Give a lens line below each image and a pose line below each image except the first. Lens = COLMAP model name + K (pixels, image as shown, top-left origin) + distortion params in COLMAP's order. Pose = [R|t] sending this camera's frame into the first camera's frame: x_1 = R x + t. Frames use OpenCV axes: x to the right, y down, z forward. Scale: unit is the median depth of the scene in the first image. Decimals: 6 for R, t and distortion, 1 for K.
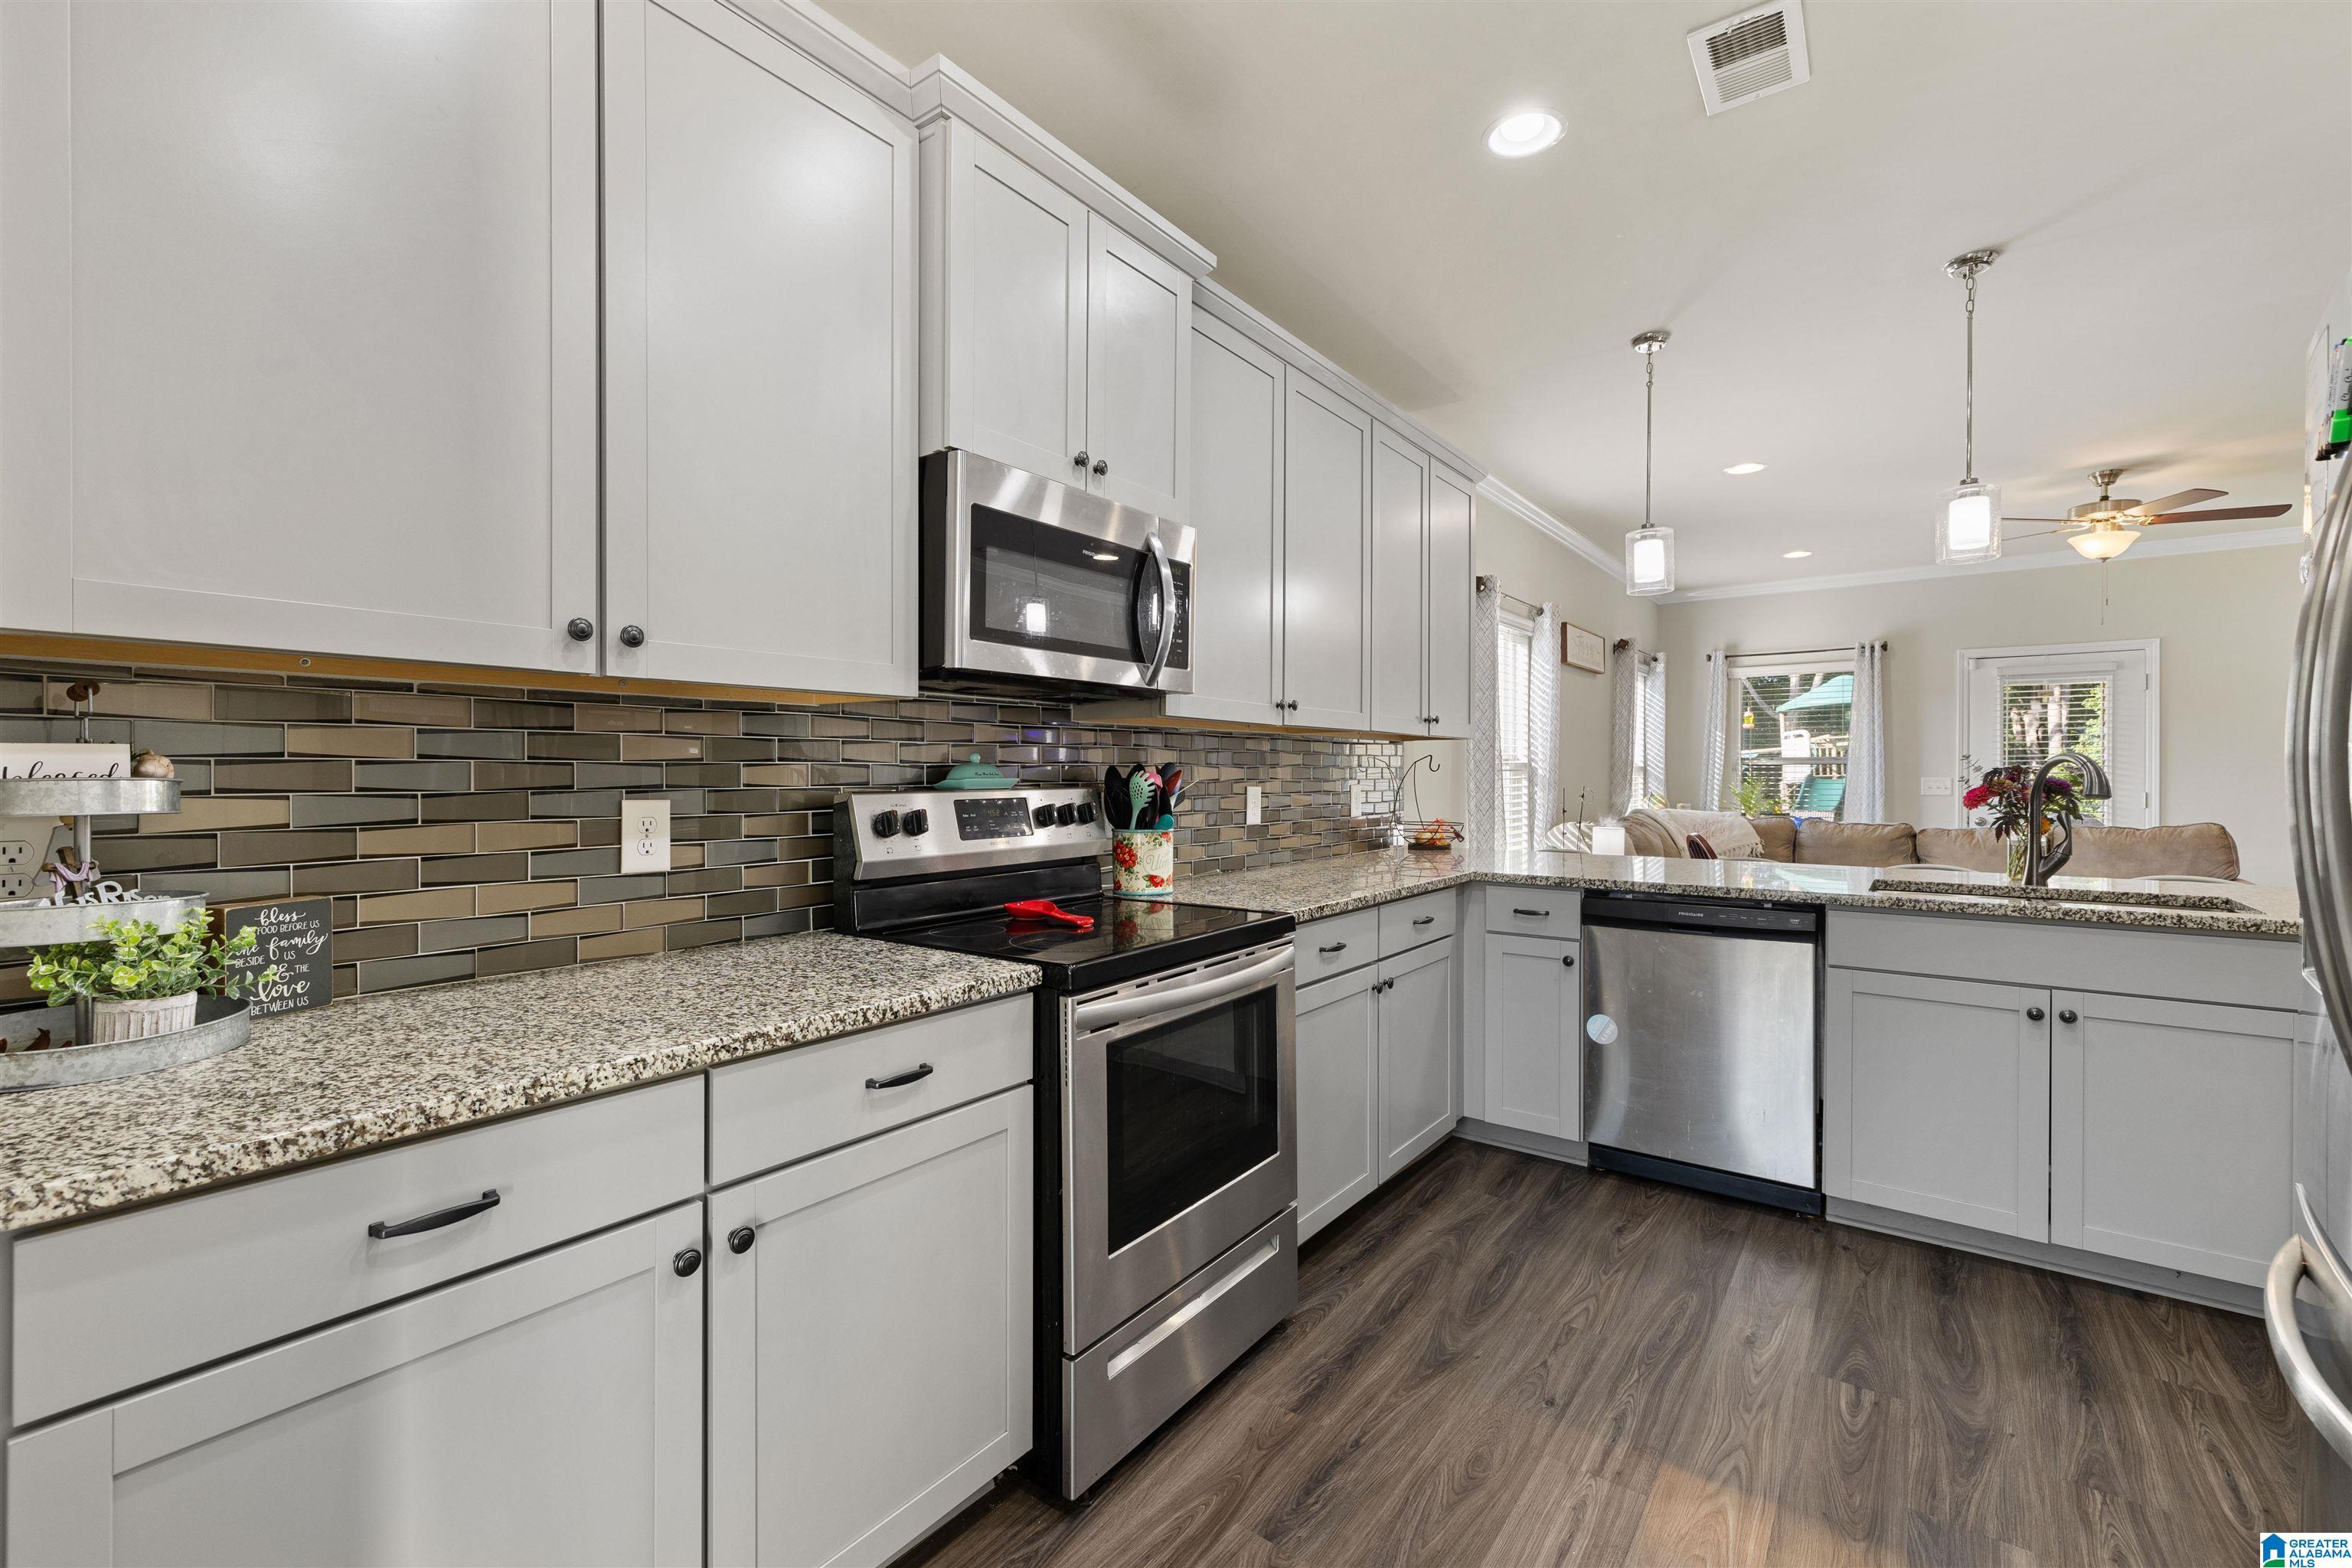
lens RADIAL K [[1010.7, 0, 1180.0], [0, 1010.7, 777.3], [0, 0, 1]] dist [0.014210, -0.000074]
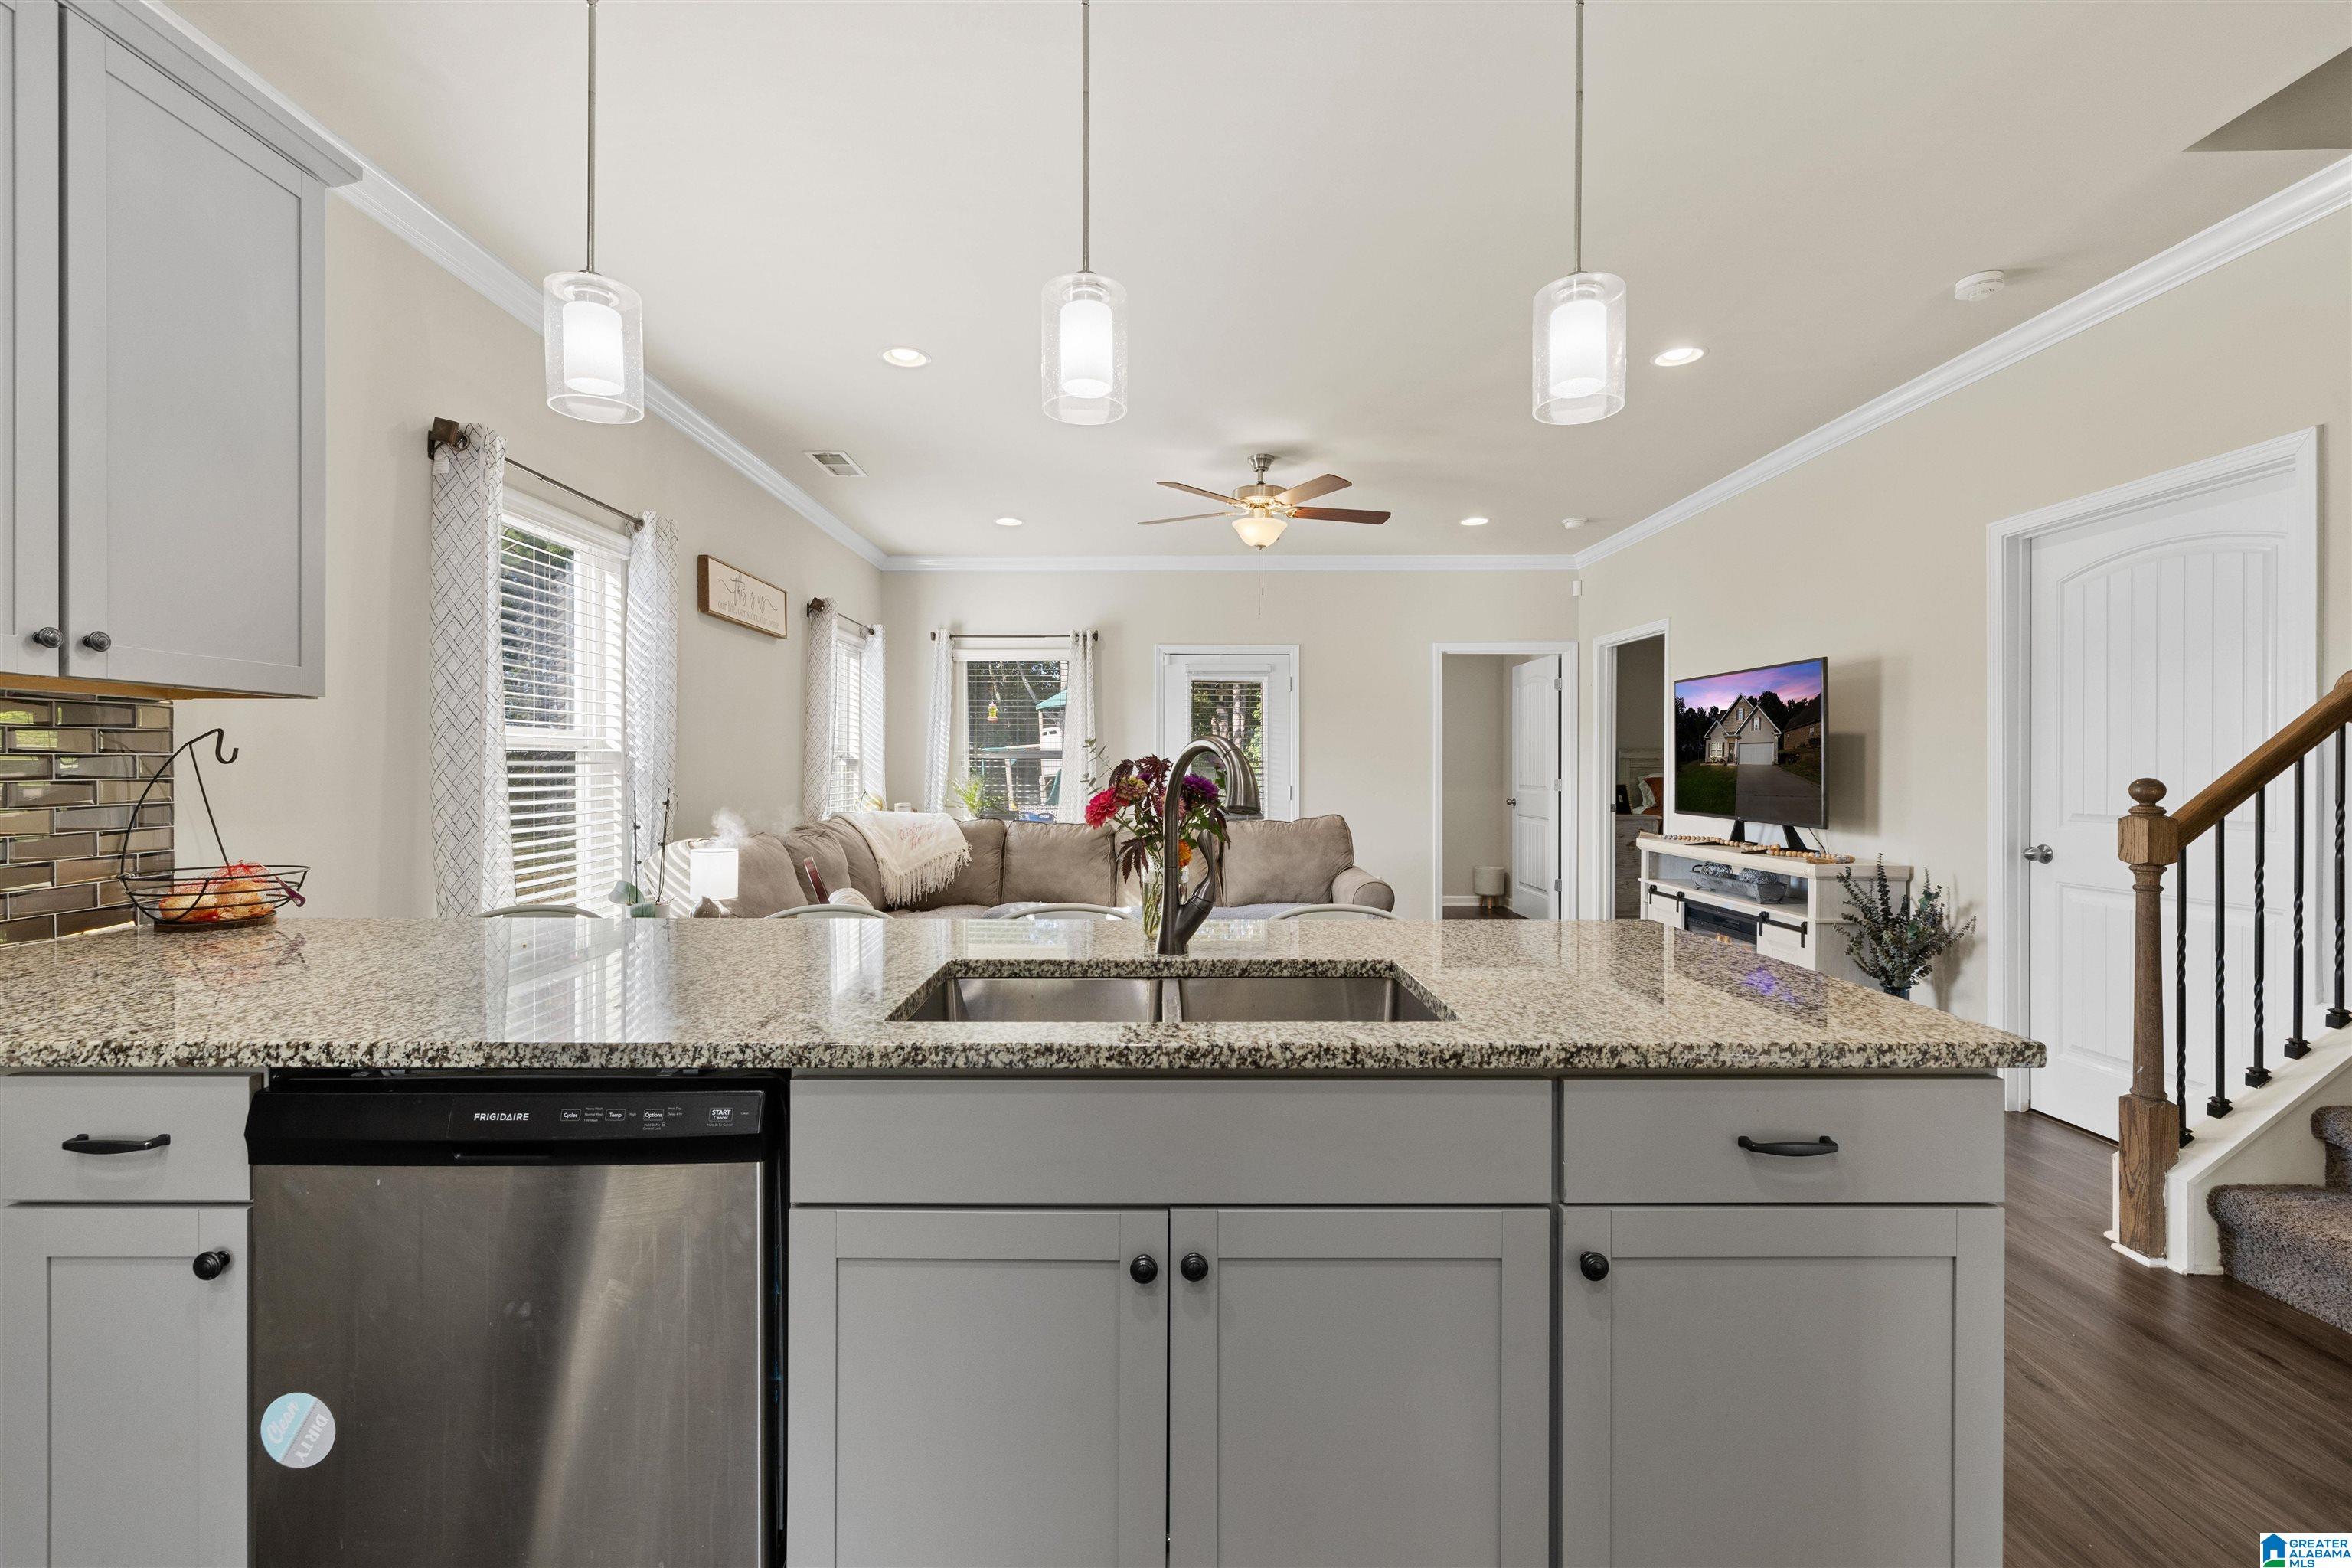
lens RADIAL K [[1010.7, 0, 1172.7], [0, 1010.7, 773.3], [0, 0, 1]] dist [0.014210, -0.000074]
pose [[0.799812, -0.001922, 0.600248, 0.264685], [0.000752, 0.999997, 0.002200, -0.001478], [-0.600250, -0.001308, 0.799811, 0.287236]]
